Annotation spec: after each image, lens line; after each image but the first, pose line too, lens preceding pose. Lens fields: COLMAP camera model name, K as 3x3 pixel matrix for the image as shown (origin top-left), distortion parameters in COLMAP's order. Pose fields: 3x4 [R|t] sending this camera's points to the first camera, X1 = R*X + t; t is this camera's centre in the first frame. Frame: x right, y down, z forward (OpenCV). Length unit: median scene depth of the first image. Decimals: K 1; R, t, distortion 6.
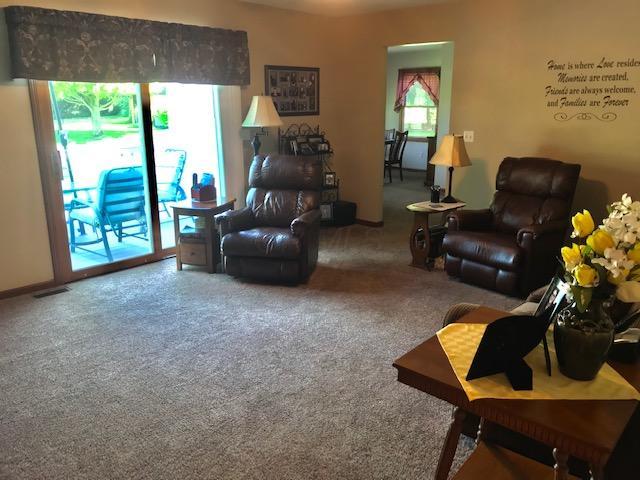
lens RADIAL K [[510.0, 0, 320.0], [0, 510.0, 240.0], [0, 0, 1]] dist [0.010759, 0.001336]
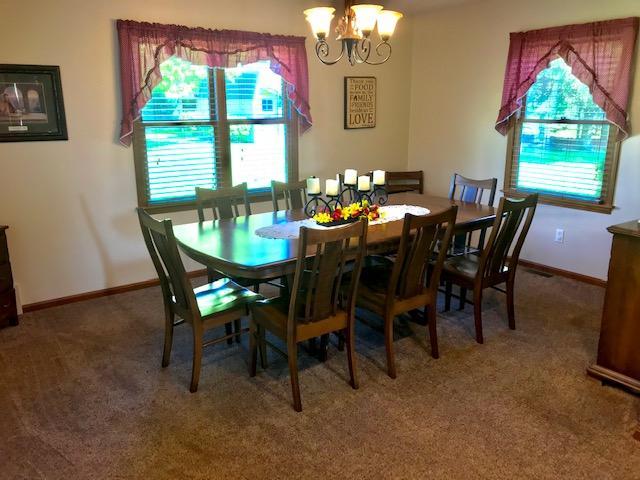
lens RADIAL K [[510.0, 0, 320.0], [0, 510.0, 240.0], [0, 0, 1]] dist [0.010759, 0.001336]
pose [[0.986329, 0.052845, -0.156085, 0.075171], [-0.057385, 0.998046, -0.024725, -0.147037], [0.154473, 0.033344, 0.987434, 0.577154]]
